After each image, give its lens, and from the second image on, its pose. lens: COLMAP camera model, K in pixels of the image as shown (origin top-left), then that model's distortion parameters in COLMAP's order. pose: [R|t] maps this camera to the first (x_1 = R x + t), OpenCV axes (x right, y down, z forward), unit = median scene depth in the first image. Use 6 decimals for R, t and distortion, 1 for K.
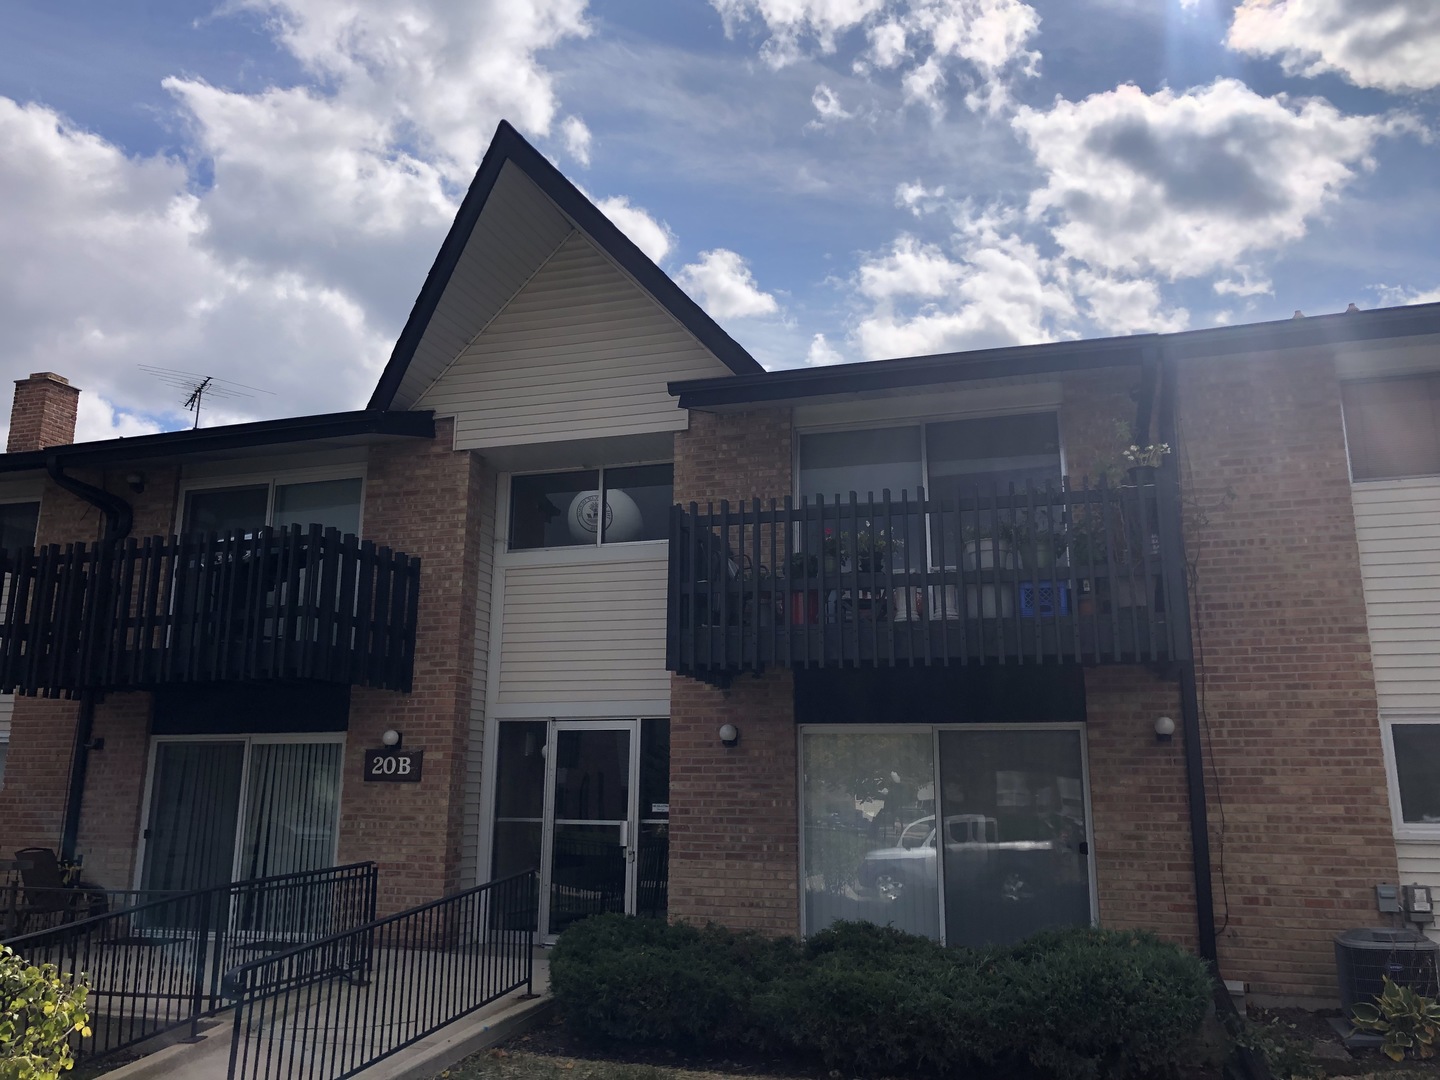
lens RADIAL K [[1173.1, 0, 728.9], [0, 1173.1, 535.4], [0, 0, 1]] dist [0.048047, -0.051294]
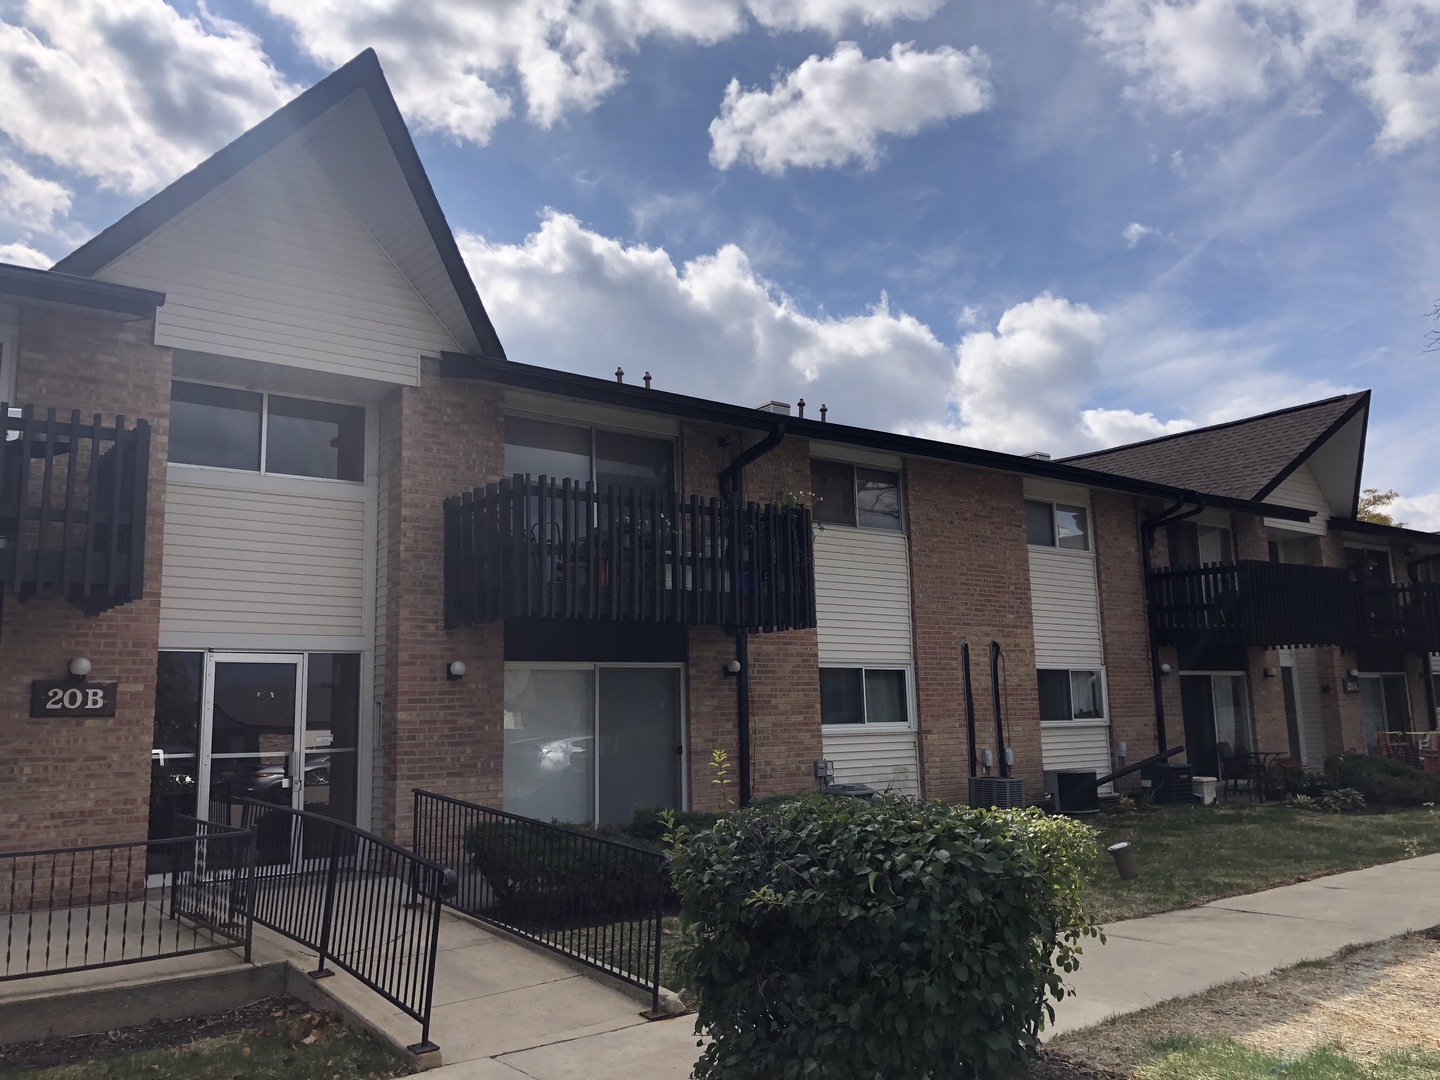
lens RADIAL K [[1173.1, 0, 727.4], [0, 1173.1, 549.1], [0, 0, 1]] dist [0.048047, -0.051294]
pose [[0.564237, 0.098143, 0.819759, -0.764666], [-0.147572, 0.988908, -0.016821, 0.033582], [-0.812317, -0.111483, 0.572462, 0.141594]]
